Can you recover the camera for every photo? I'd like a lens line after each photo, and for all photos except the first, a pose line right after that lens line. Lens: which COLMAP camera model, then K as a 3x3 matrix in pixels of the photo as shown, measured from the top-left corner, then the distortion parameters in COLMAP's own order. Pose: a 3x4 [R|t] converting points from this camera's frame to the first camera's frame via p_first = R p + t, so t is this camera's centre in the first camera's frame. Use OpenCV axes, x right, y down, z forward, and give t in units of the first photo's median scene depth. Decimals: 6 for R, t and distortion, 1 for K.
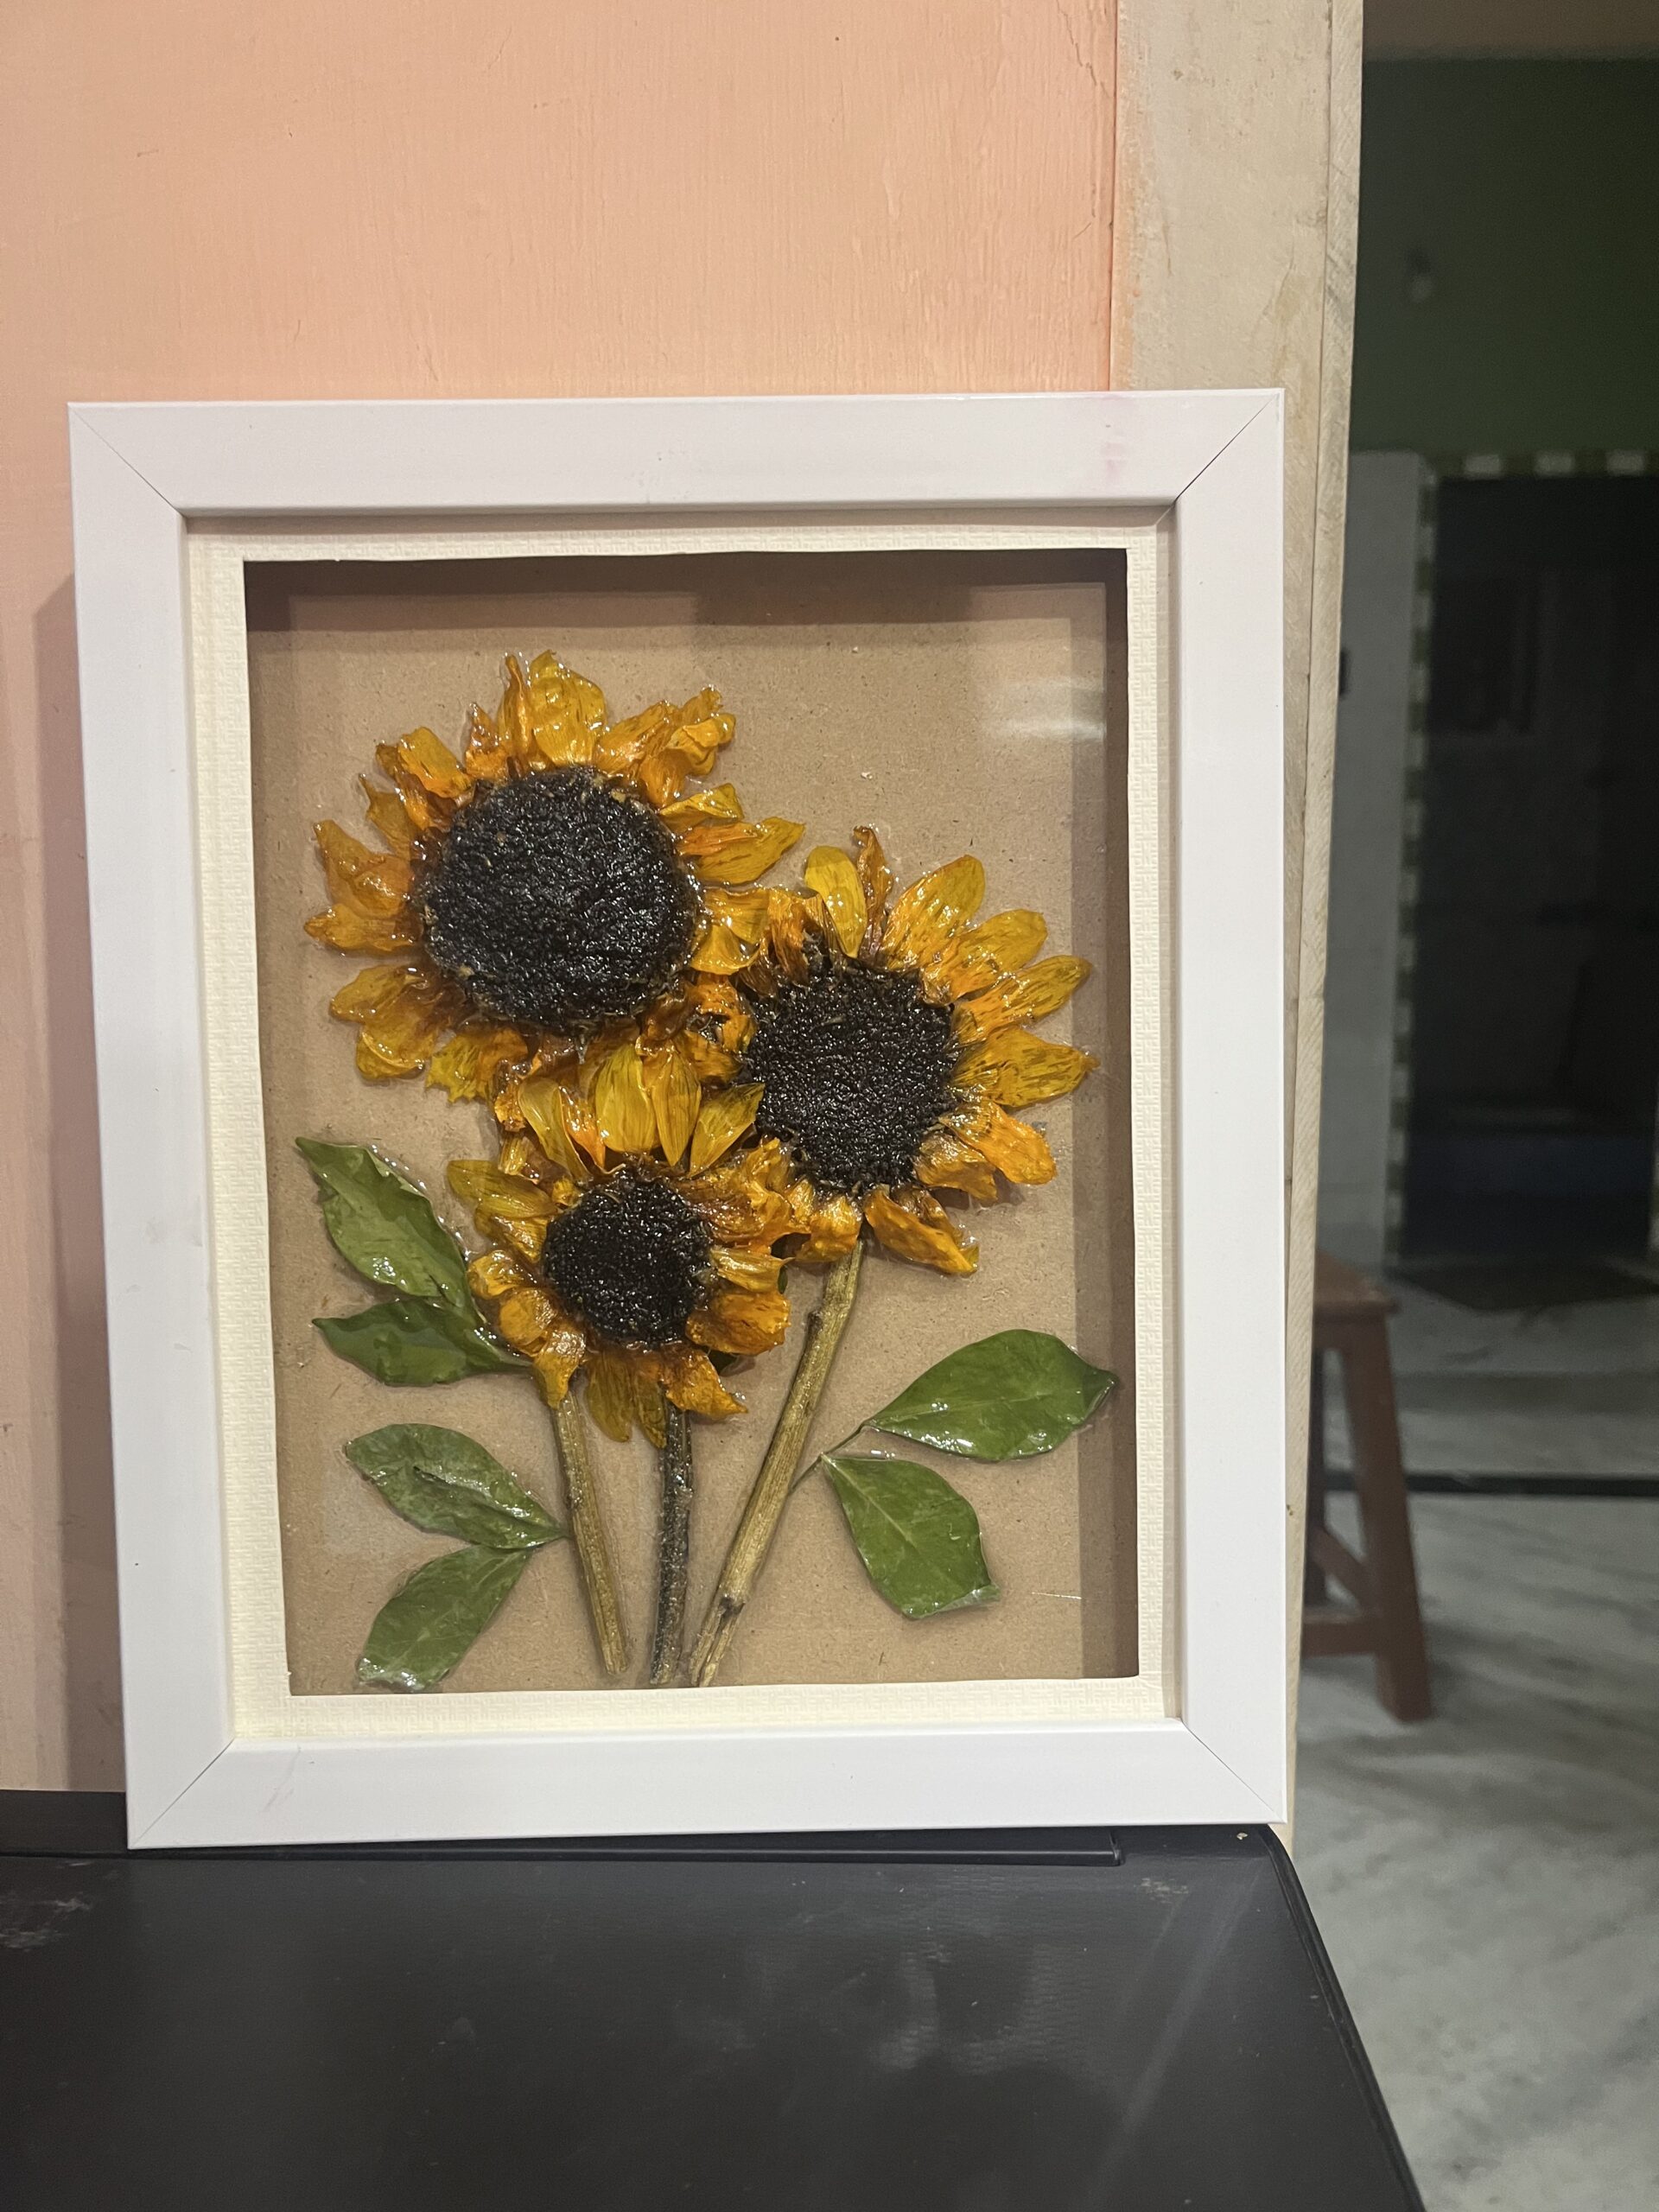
lens RADIAL K [[1728.6, 0, 838.9], [0, 1728.6, 1106.7], [0, 0, 1]] dist [0.030446, -0.085983]
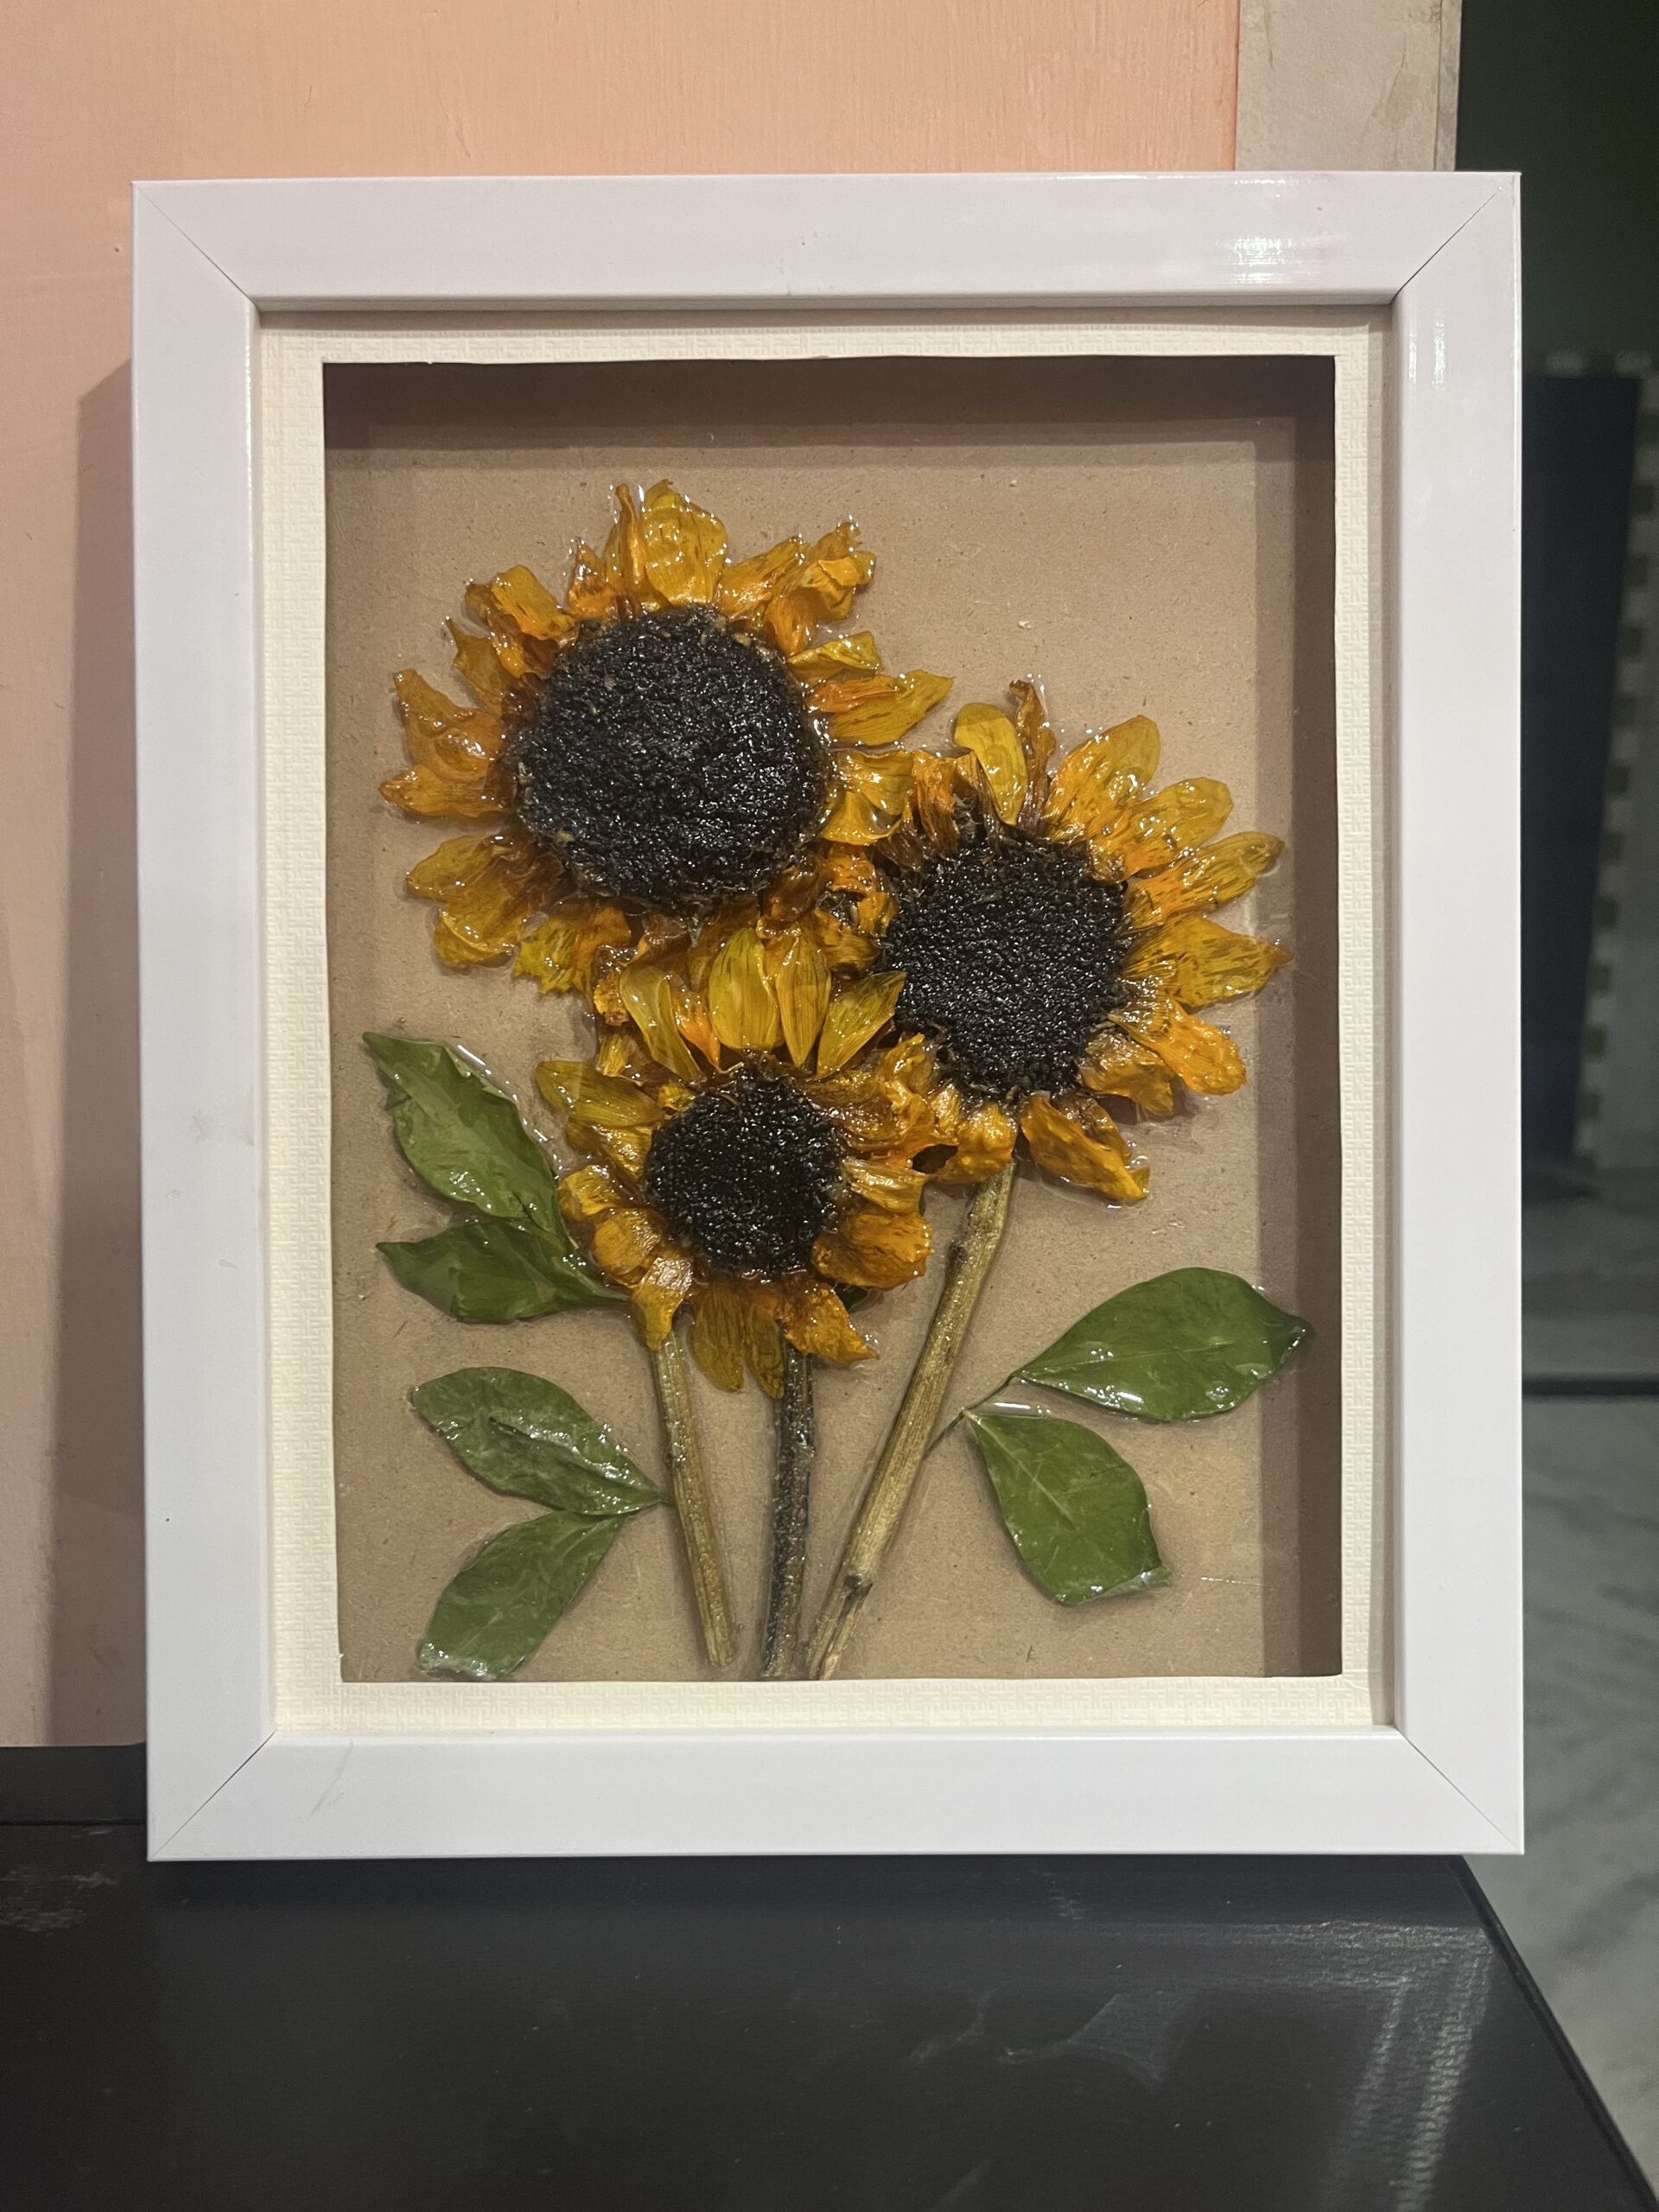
lens RADIAL K [[1728.6, 0, 838.9], [0, 1728.6, 1106.7], [0, 0, 1]] dist [0.030446, -0.085983]
pose [[0.999806, 0.011649, -0.015852, -0.061324], [-0.012353, 0.998908, -0.045057, 0.092106], [0.015310, 0.045244, 0.998859, 0.138675]]
